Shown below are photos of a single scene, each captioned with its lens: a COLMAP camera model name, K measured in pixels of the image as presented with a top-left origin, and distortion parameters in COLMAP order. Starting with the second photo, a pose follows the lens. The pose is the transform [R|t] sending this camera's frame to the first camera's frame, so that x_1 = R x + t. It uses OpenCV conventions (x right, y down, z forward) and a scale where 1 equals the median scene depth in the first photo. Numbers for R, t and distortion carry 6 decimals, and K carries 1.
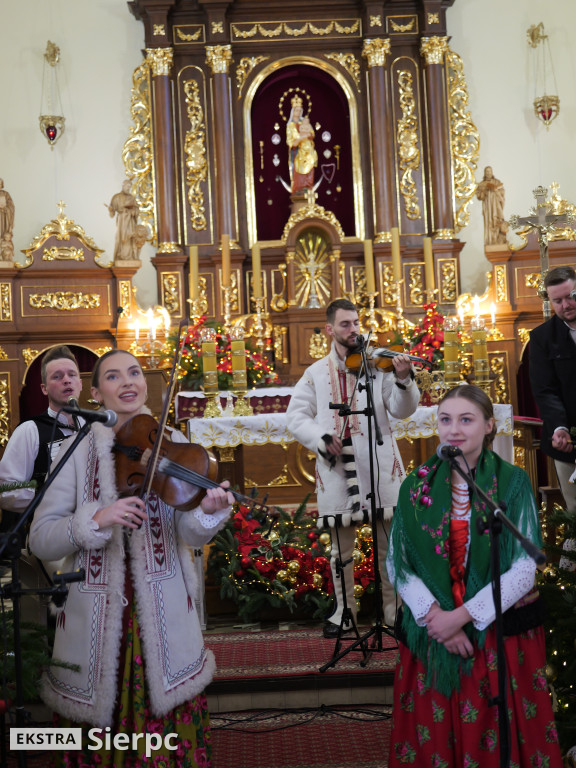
lens RADIAL K [[1147.4, 0, 286.1], [0, 1147.4, 382.3], [0, 0, 1]] dist [0.010341, 0.003432]
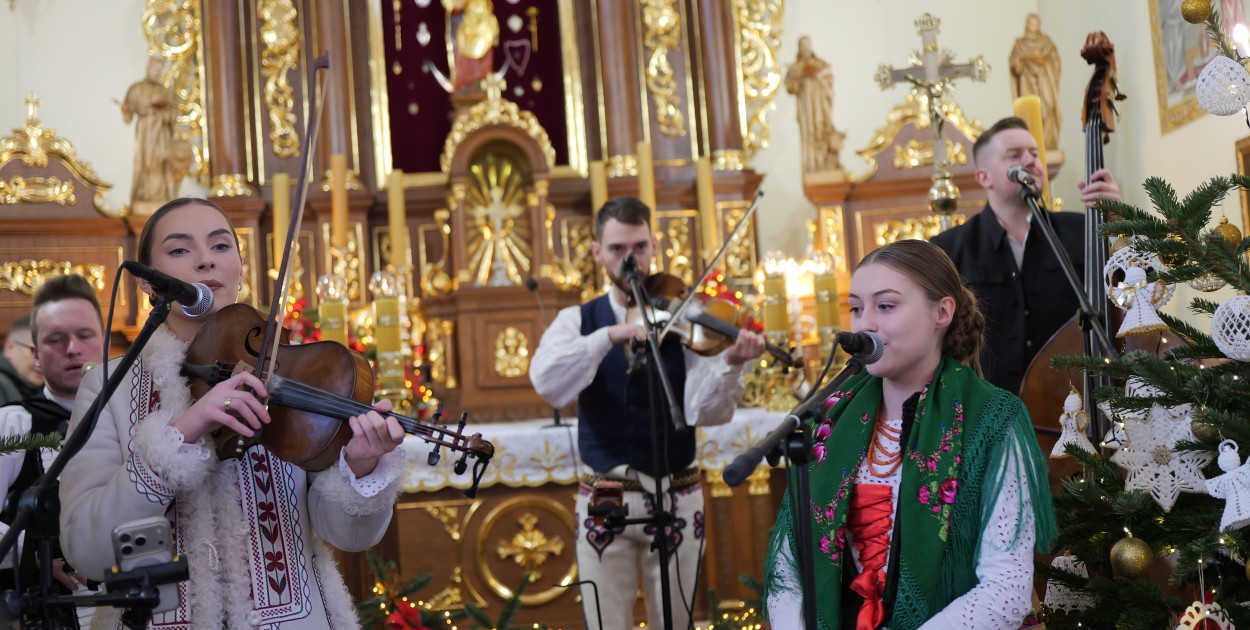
lens RADIAL K [[2040.9, 0, 627.2], [0, 2040.9, 315.7], [0, 0, 1]] dist [0.011858, 0.038324]
pose [[0.994003, -0.012853, 0.108592, -0.021633], [0.023136, 0.995306, -0.093971, 0.041329], [-0.106874, 0.095920, 0.989635, 0.024236]]
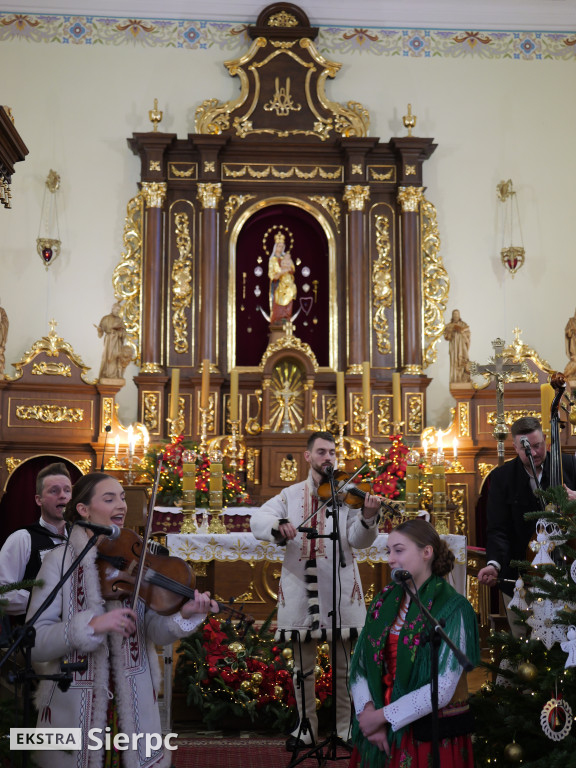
lens RADIAL K [[1160.2, 0, 280.6], [0, 1160.2, 385.2], [0, 0, 1]] dist [0.016227, 0.017863]
pose [[0.998303, 0.054456, 0.020627, -0.005116], [-0.052167, 0.993743, -0.098762, -0.002898], [-0.025876, 0.097519, 0.994897, -0.061876]]
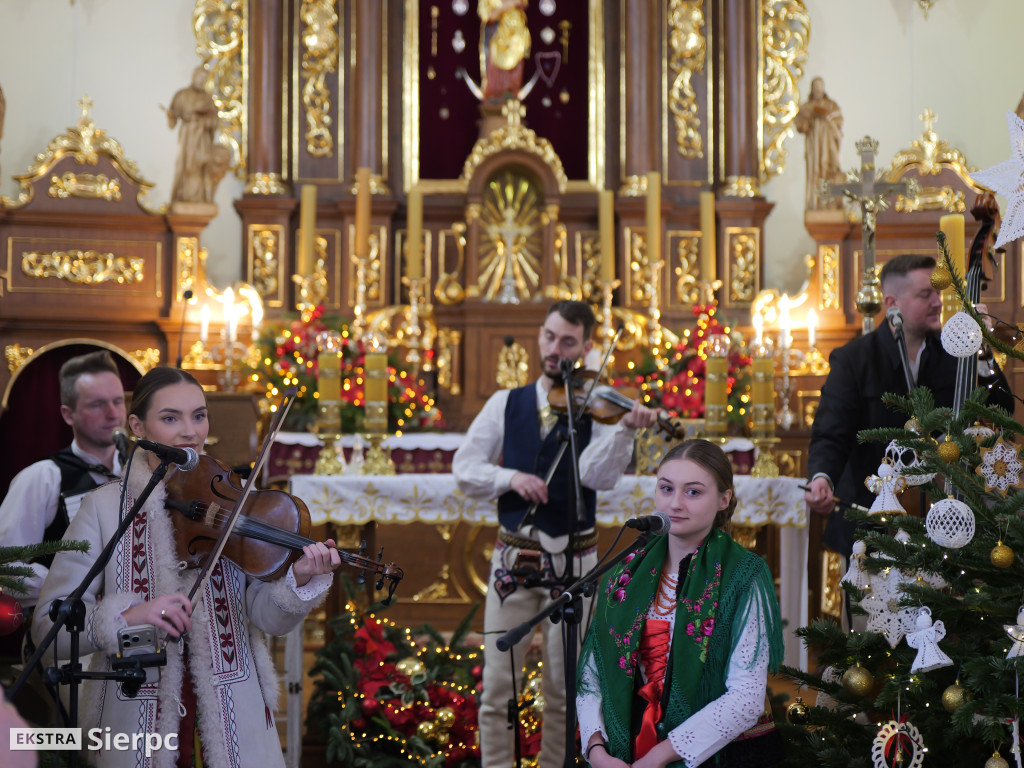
lens RADIAL K [[2254.5, 0, 515.9], [0, 2254.5, 387.8], [0, 0, 1]] dist [0.039801, -0.076001]
pose [[0.998386, 0.052685, 0.021193, 0.005680], [-0.052276, 0.998444, -0.019389, 0.001010], [-0.022182, 0.018250, 0.999587, -0.144729]]
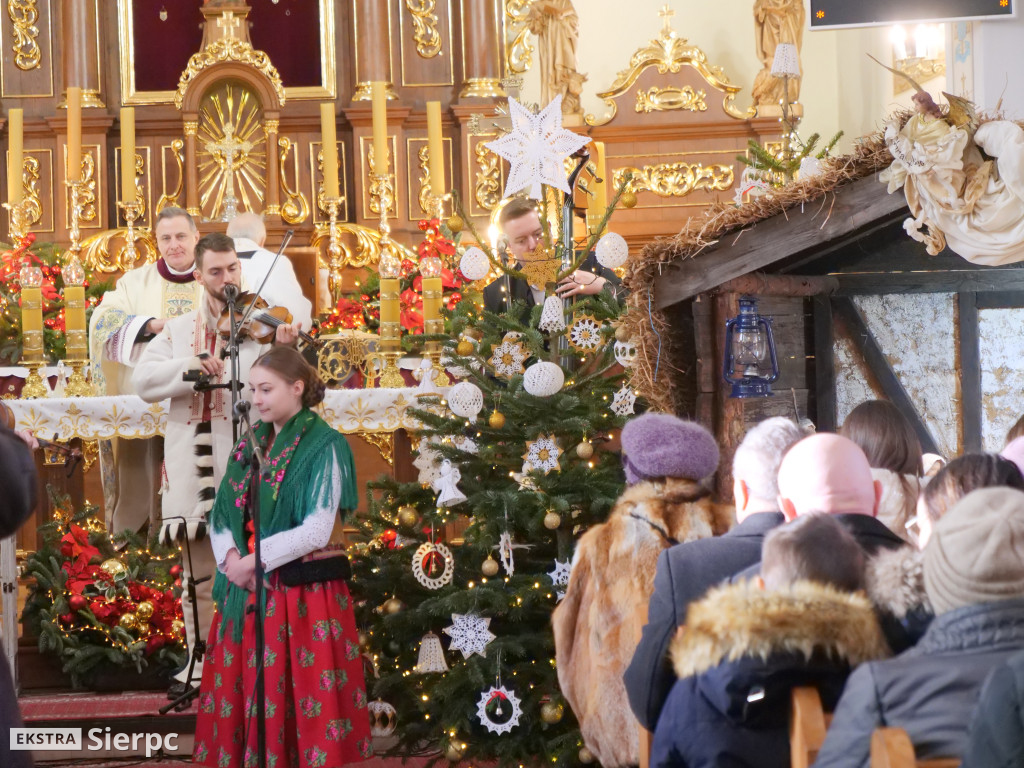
lens RADIAL K [[3574.3, 0, 512.7], [0, 3574.3, 337.8], [0, 0, 1]] dist [-0.031766, 1.465536]
pose [[0.998340, 0.017893, 0.054749, 0.064838], [-0.017250, 0.999777, -0.012187, 0.009990], [-0.054955, 0.011223, 0.998426, -0.716782]]
